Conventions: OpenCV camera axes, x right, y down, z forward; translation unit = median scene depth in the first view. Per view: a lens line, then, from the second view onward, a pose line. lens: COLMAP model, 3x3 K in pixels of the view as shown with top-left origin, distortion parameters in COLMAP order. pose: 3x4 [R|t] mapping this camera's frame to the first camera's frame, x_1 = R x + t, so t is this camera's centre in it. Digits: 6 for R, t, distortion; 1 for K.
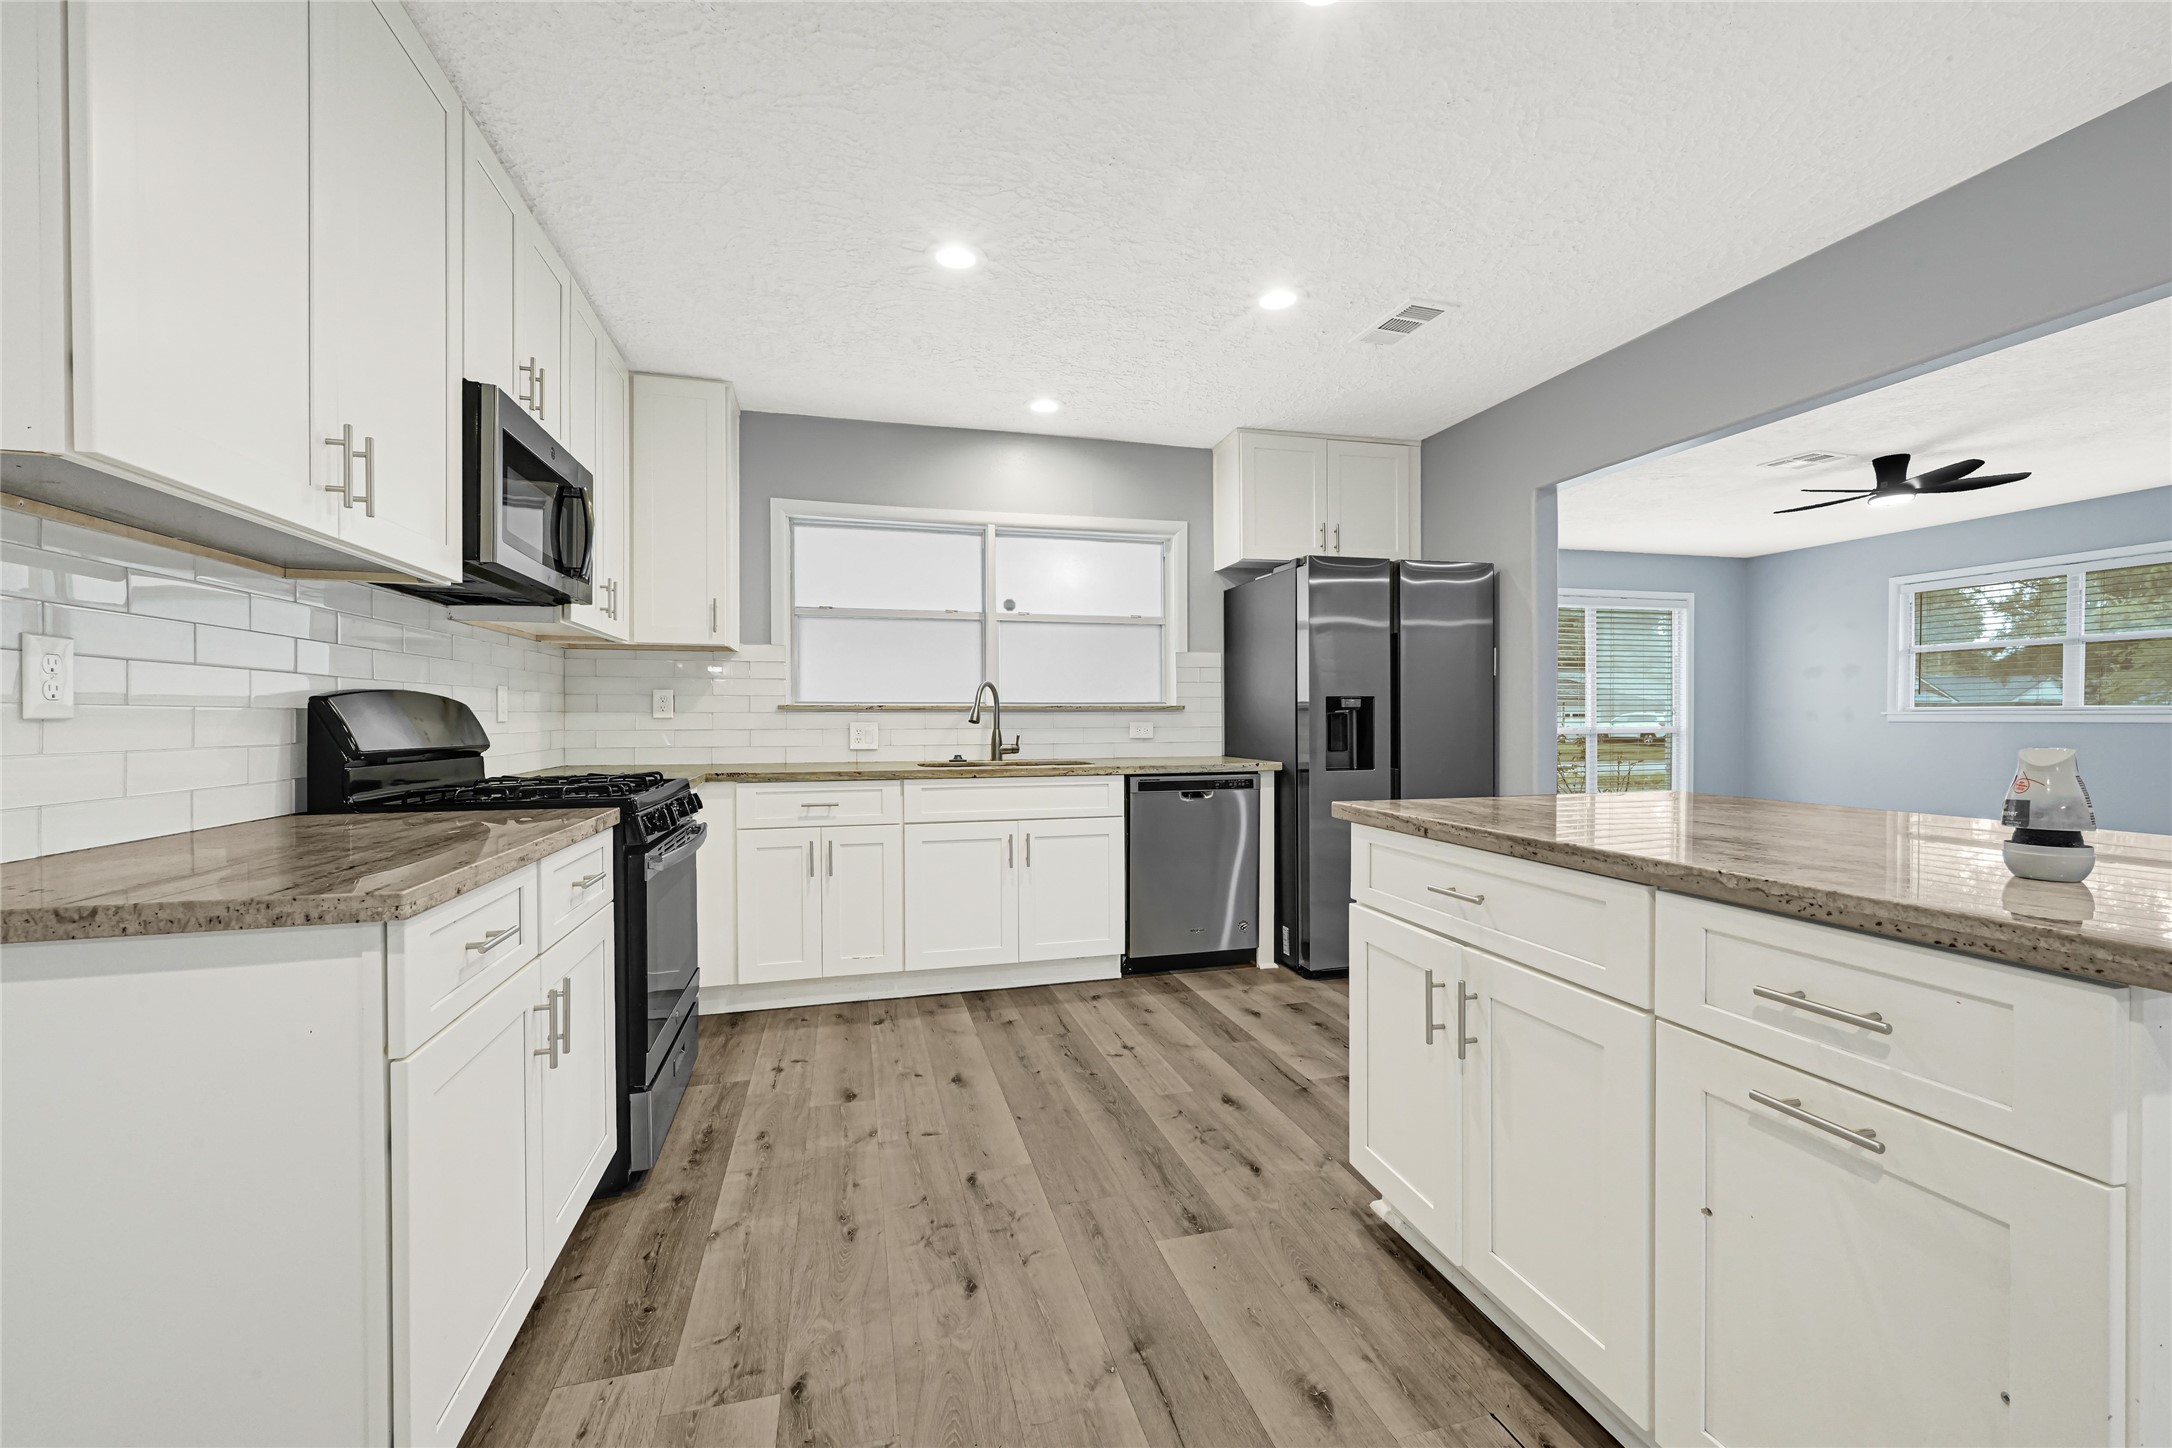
lens RADIAL K [[881.3, 0, 1107.8], [0, 881.3, 725.3], [0, 0, 1]] dist [0.002266, -0.001188]
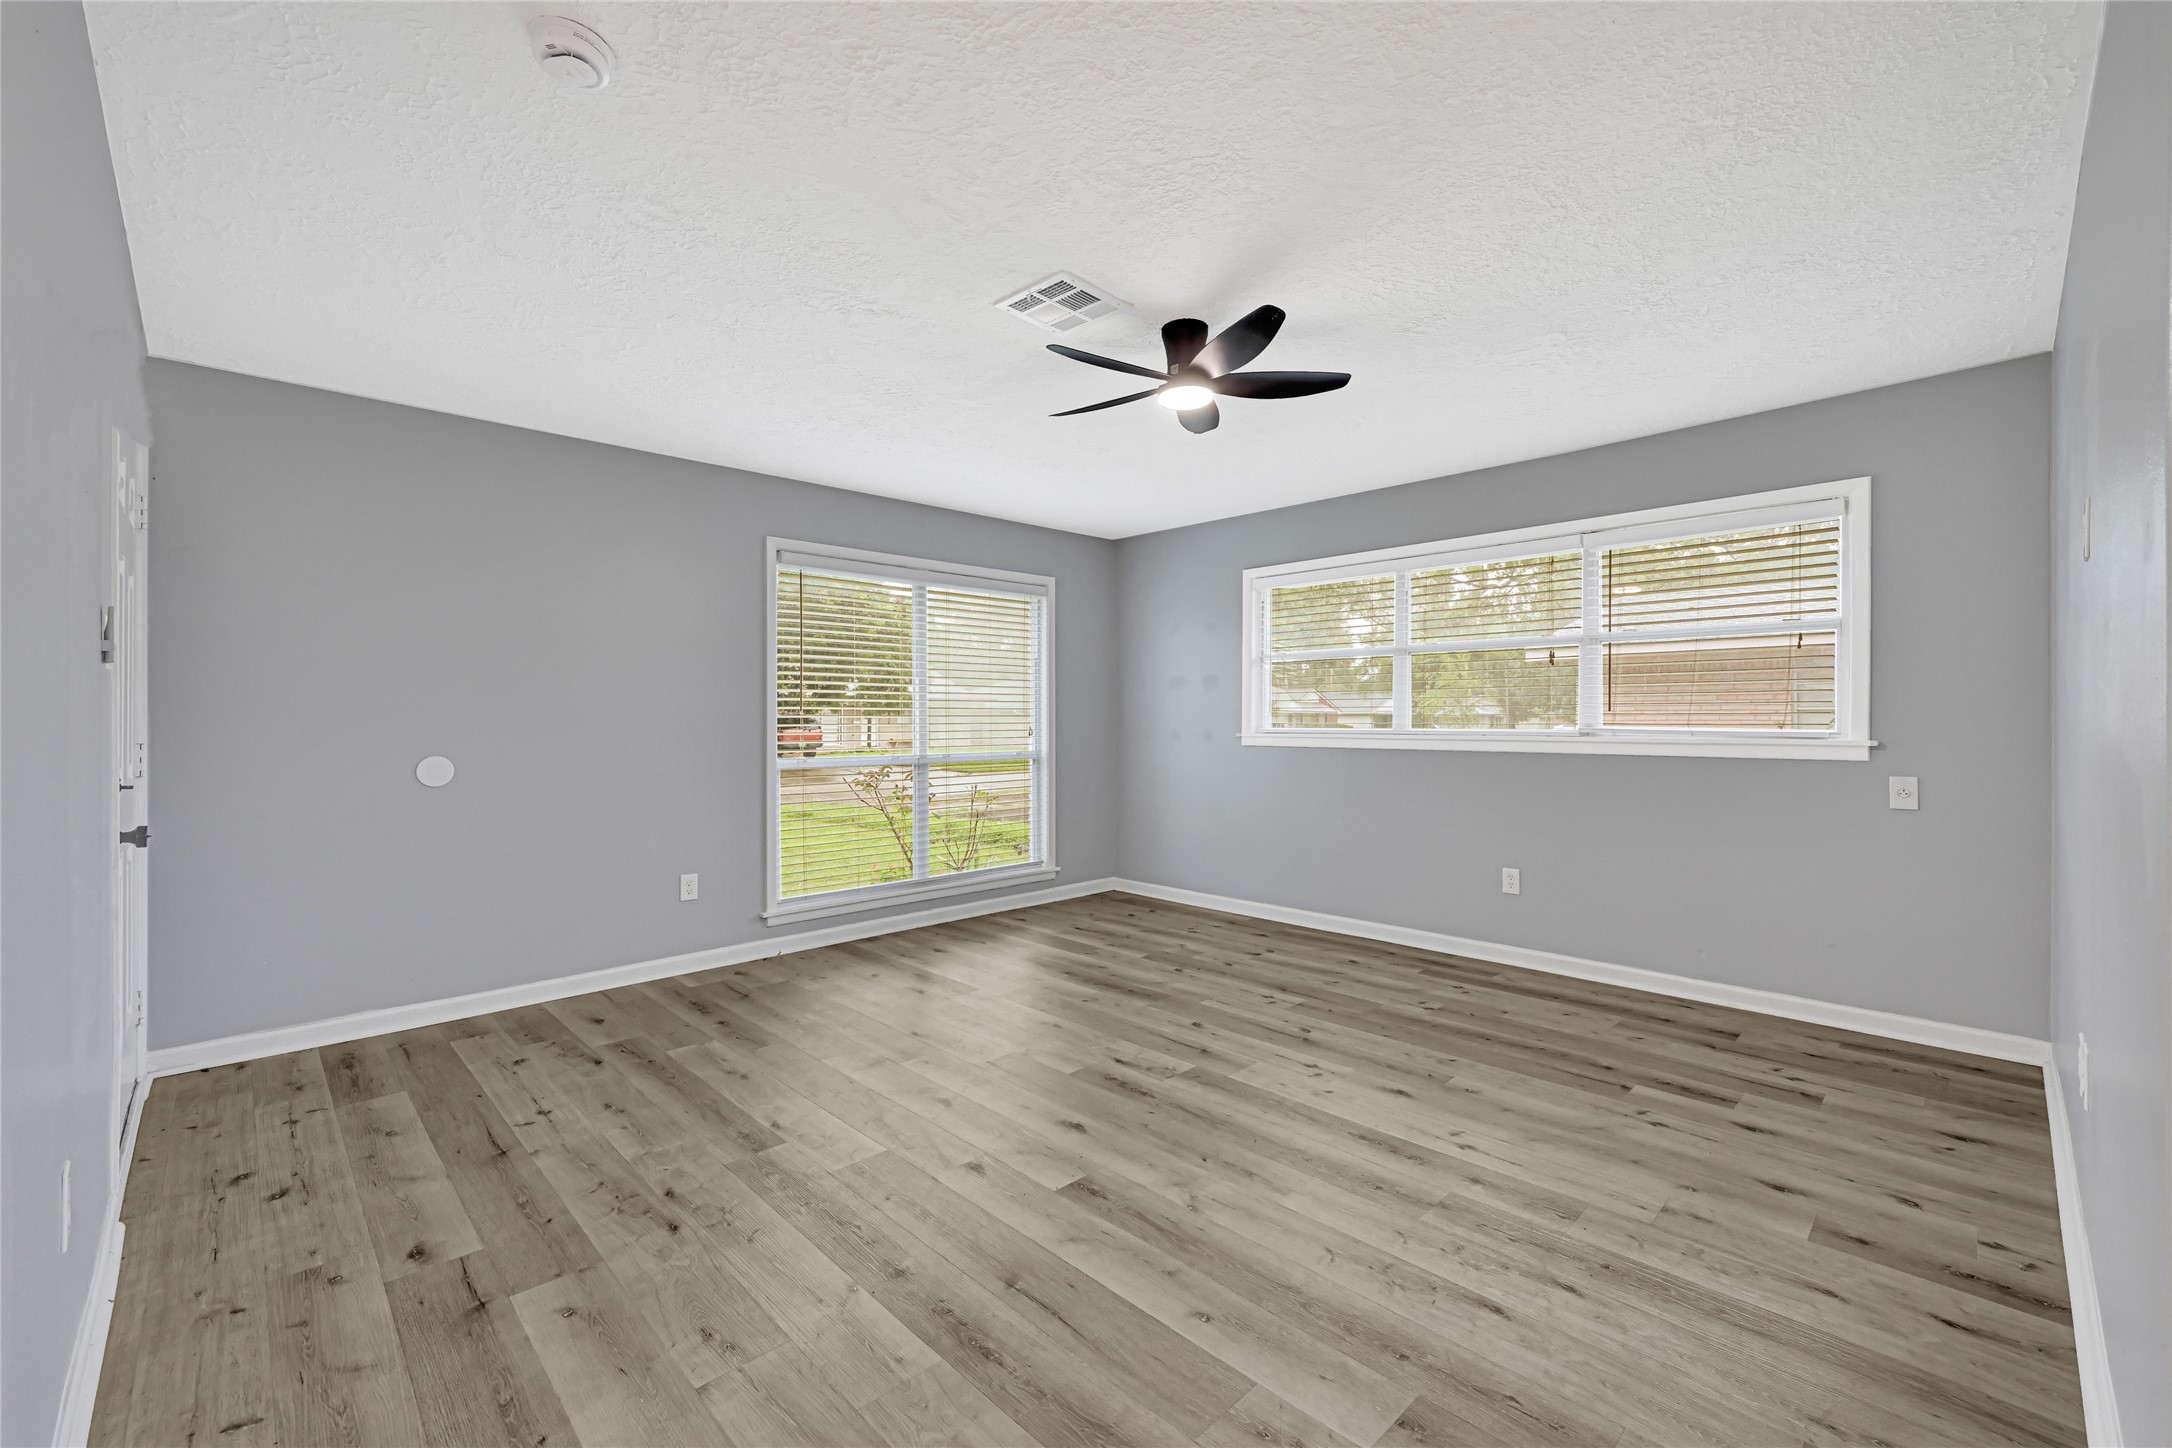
lens RADIAL K [[881.3, 0, 1100.5], [0, 881.3, 715.6], [0, 0, 1]] dist [0.002266, -0.001188]
pose [[0.880442, 0.005226, 0.474124, 0.748813], [0.001146, 0.999913, -0.013151, -0.040849], [-0.474152, 0.012122, 0.880360, 0.676733]]
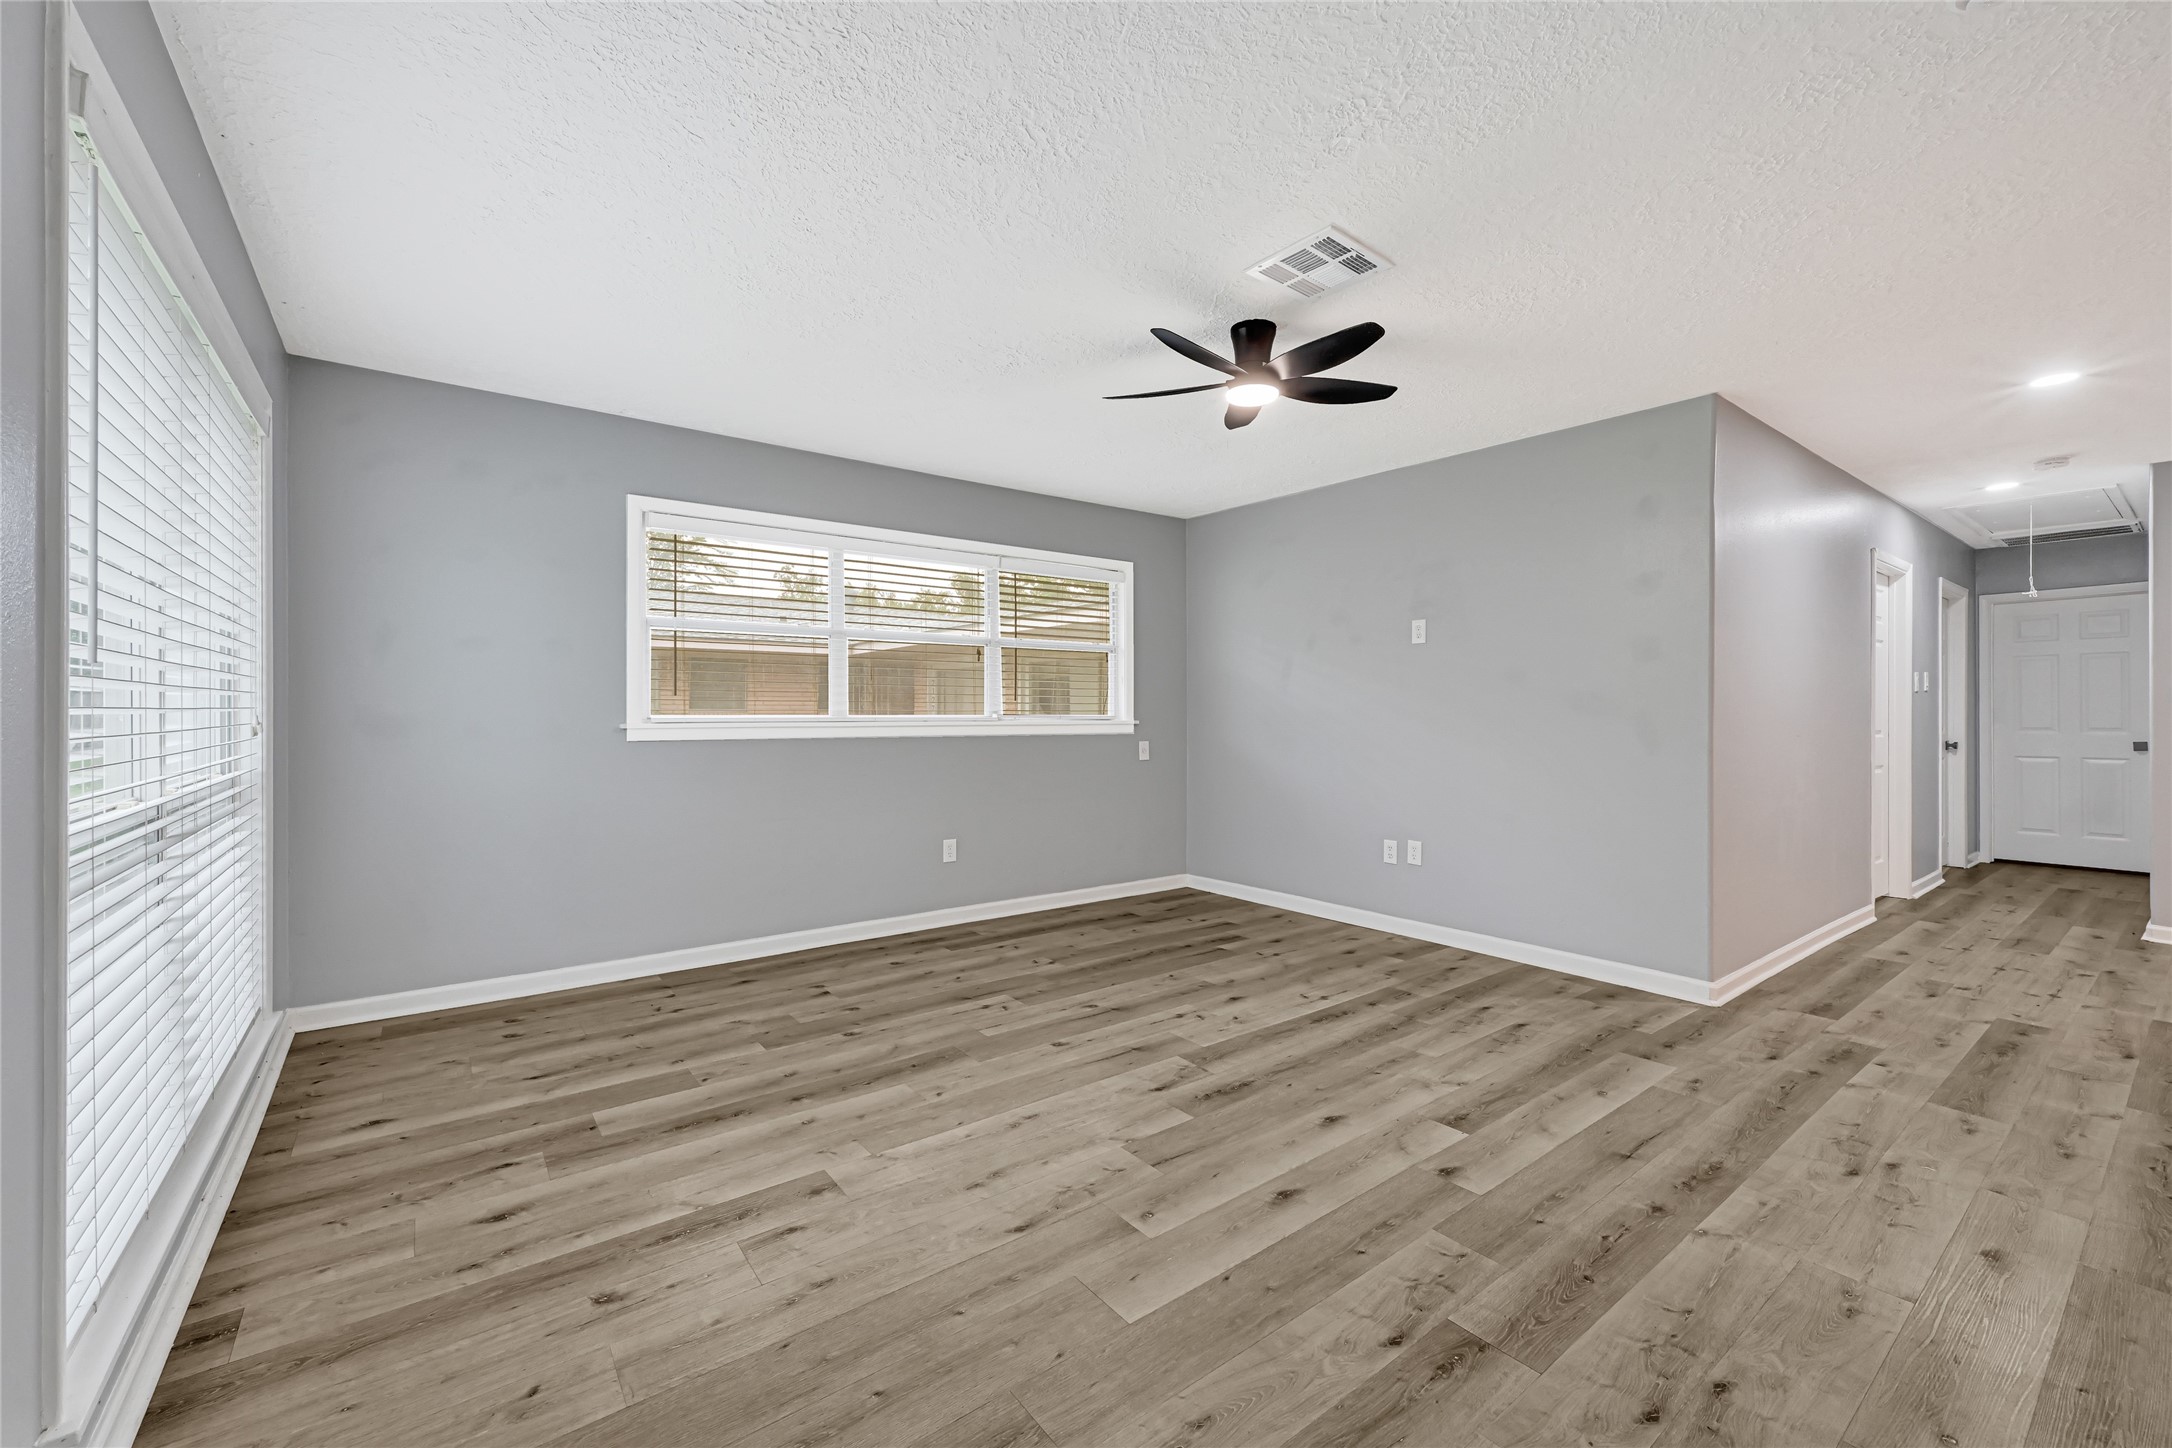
lens RADIAL K [[881.3, 0, 1074.6], [0, 881.3, 716.0], [0, 0, 1]] dist [0.002266, -0.001188]
pose [[-0.351273, -0.001750, 0.936272, 0.470779], [0.005417, 0.999978, 0.003901, -0.039344], [-0.936257, 0.006442, -0.351255, 1.844529]]
